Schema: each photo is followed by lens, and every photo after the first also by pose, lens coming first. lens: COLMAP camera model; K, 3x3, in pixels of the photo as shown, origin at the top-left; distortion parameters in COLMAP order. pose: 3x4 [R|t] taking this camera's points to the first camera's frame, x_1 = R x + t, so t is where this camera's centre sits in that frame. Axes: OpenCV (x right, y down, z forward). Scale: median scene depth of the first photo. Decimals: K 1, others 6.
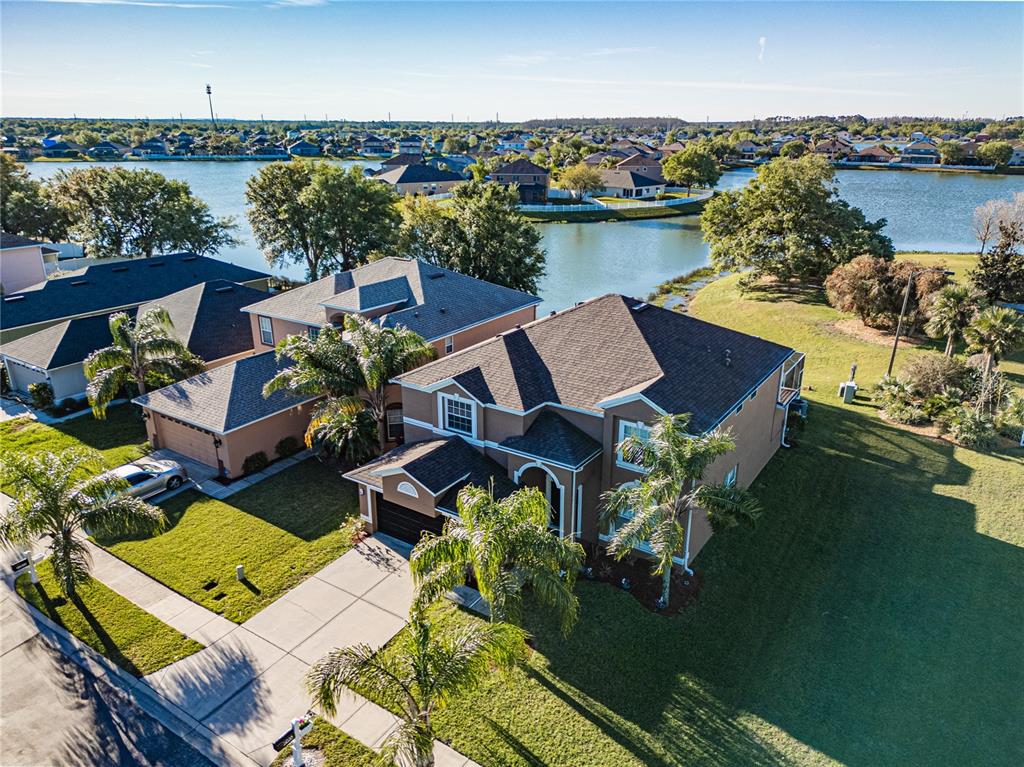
lens RADIAL K [[719.7, 0, 515.2], [0, 719.7, 380.9], [0, 0, 1]] dist [0.079835, -0.080213]
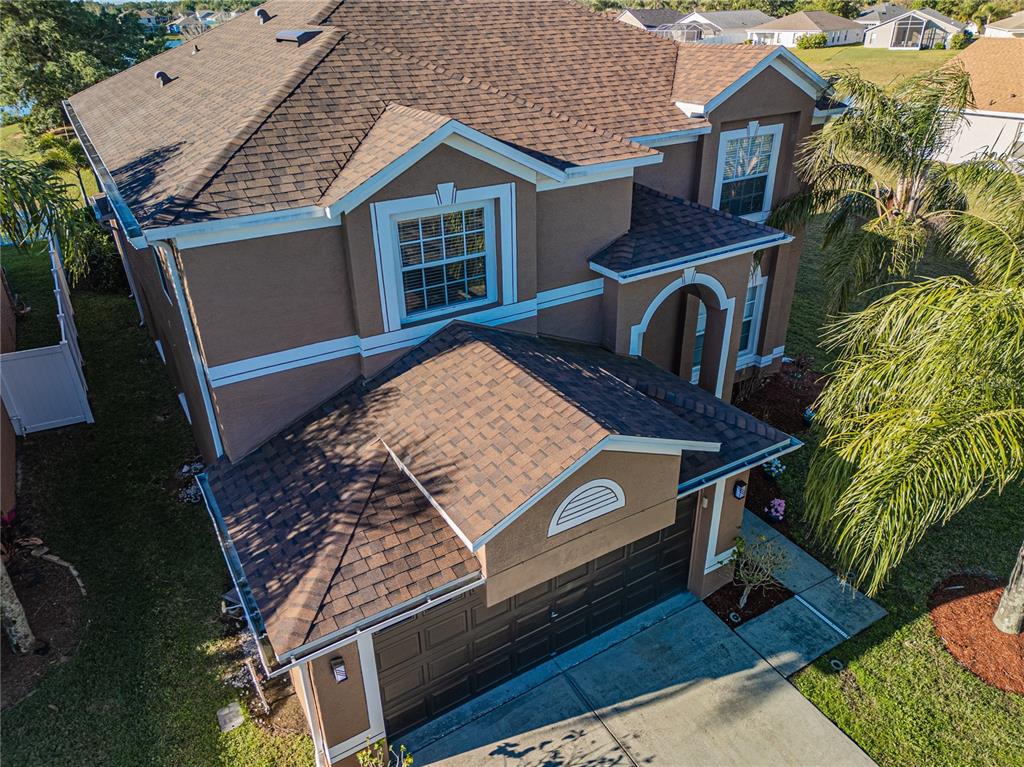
lens RADIAL K [[720.5, 0, 514.0], [0, 720.5, 389.0], [0, 0, 1]] dist [0.067969, -0.074684]
pose [[0.424651, -0.435625, 0.793664, -0.246903], [0.325315, 0.891503, 0.315266, 0.005522], [-0.844891, 0.124313, 0.520293, 0.580527]]
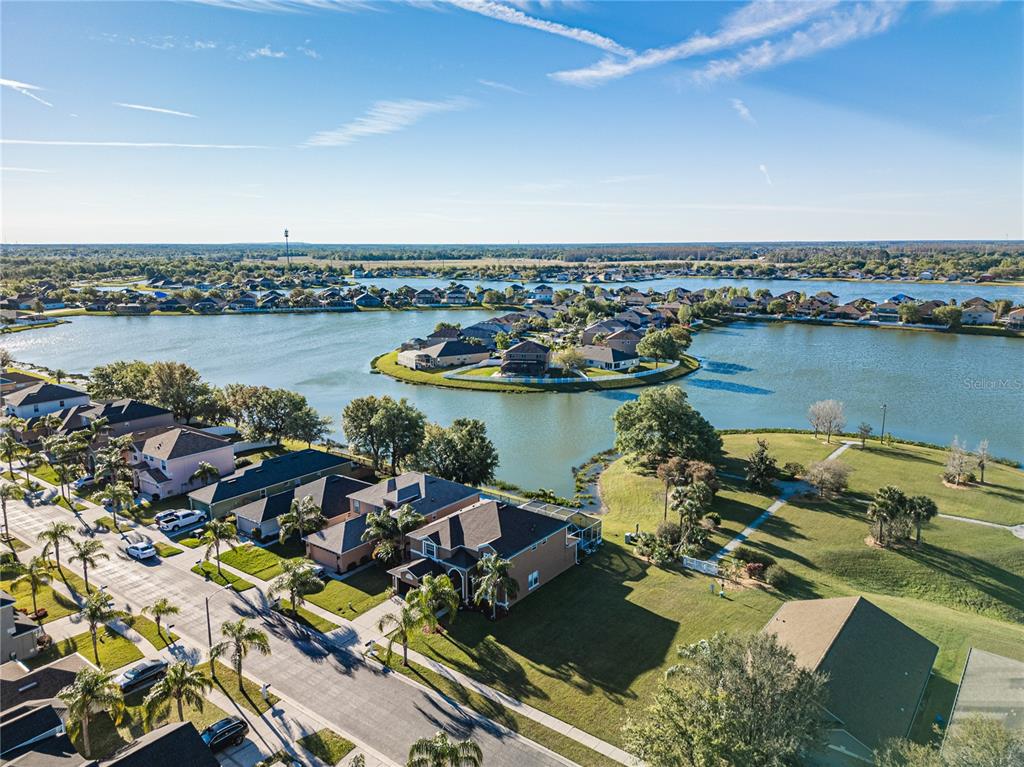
lens RADIAL K [[719.7, 0, 515.2], [0, 719.7, 380.9], [0, 0, 1]] dist [0.079835, -0.080213]
pose [[0.997735, 0.006029, -0.066997, 0.302008], [-0.016133, 0.988356, -0.151304, -0.123172], [0.065305, 0.152042, 0.986214, -1.265357]]
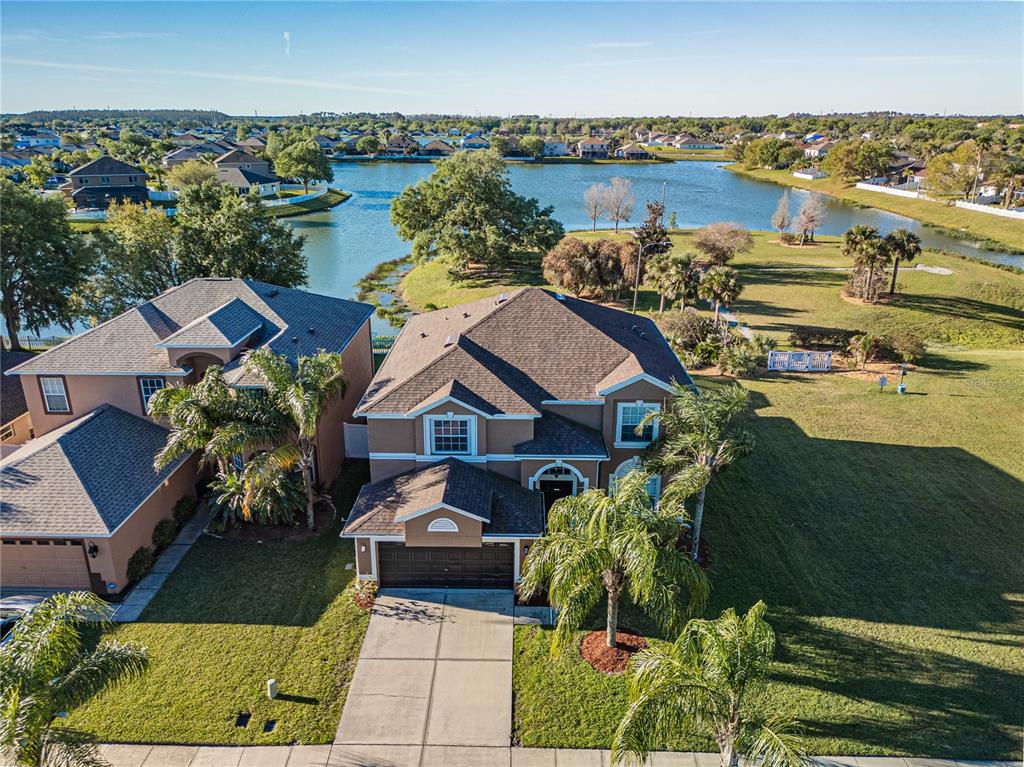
lens RADIAL K [[728.4, 0, 508.7], [0, 728.4, 385.9], [0, 0, 1]] dist [0.081339, -0.083052]
pose [[0.842587, -0.184039, 0.506139, -0.338955], [0.179833, 0.982004, 0.057696, -0.039040], [-0.507648, 0.042407, 0.860520, 0.113406]]
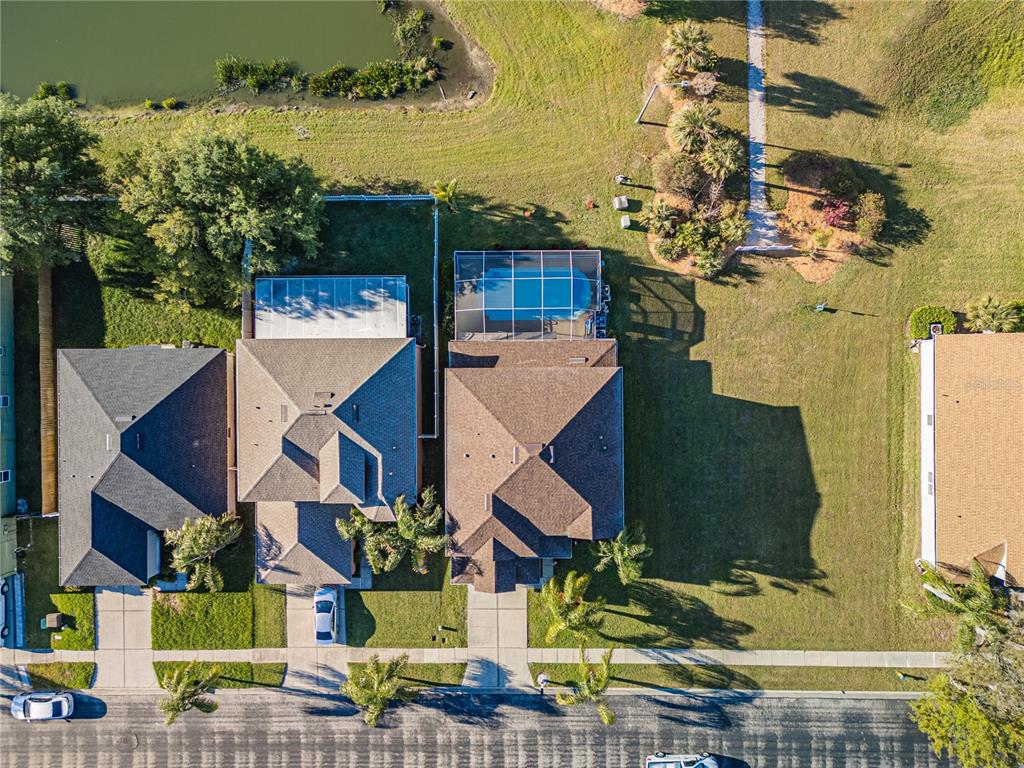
lens RADIAL K [[728.4, 0, 508.7], [0, 728.4, 386.4], [0, 0, 1]] dist [0.081339, -0.083052]
pose [[0.827199, -0.561237, -0.027479, 0.174169], [0.213548, 0.268758, 0.939237, -1.308524], [-0.519749, -0.782804, 0.342167, 0.474342]]
